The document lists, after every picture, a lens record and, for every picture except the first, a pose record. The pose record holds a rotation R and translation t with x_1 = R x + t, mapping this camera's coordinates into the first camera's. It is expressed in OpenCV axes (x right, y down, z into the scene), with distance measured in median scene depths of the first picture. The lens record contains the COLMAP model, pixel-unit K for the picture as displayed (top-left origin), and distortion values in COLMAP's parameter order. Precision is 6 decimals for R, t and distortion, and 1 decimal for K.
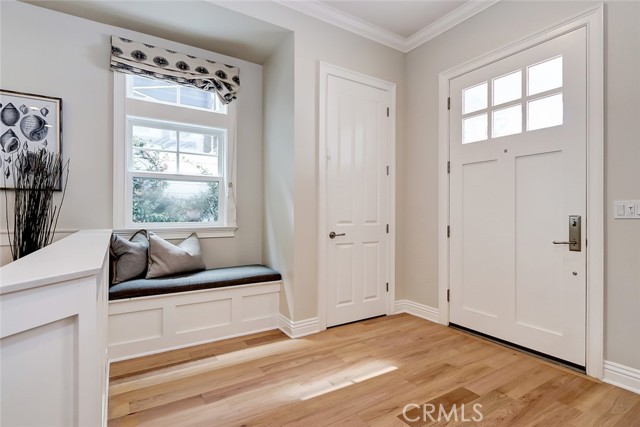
lens RADIAL K [[323.7, 0, 338.4], [0, 323.7, 208.7], [0, 0, 1]] dist [0.014832, -0.002708]
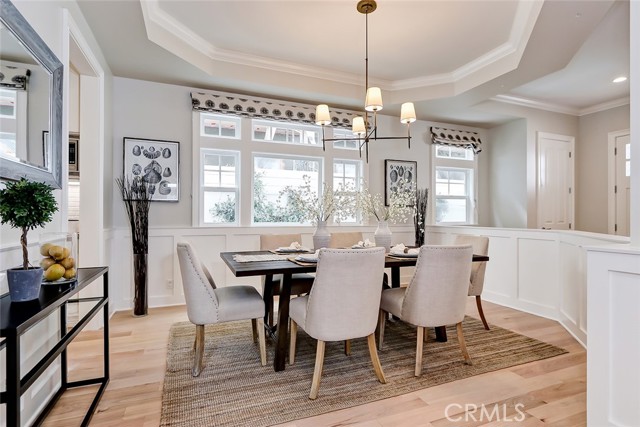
lens RADIAL K [[340.3, 0, 317.9], [0, 340.3, 216.2], [0, 0, 1]] dist [-0.006295, -0.002064]
pose [[0.987304, -0.005788, -0.158737, -0.941334], [0.006313, 0.999976, 0.002805, -0.003446], [0.158717, -0.003772, 0.987317, -1.008587]]
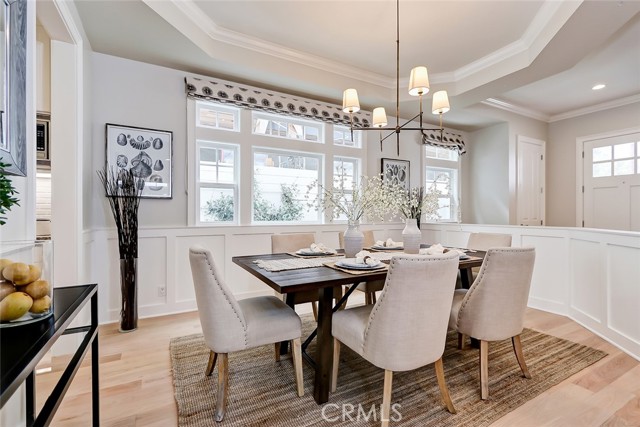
lens RADIAL K [[296.0, 0, 312.4], [0, 296.0, 215.5], [0, 0, 1]] dist [-0.000666, -0.001310]
pose [[0.999173, -0.008413, -0.039789, -1.177137], [0.008714, 0.999935, 0.007389, -0.003896], [0.039724, -0.007729, 0.999181, -0.780376]]
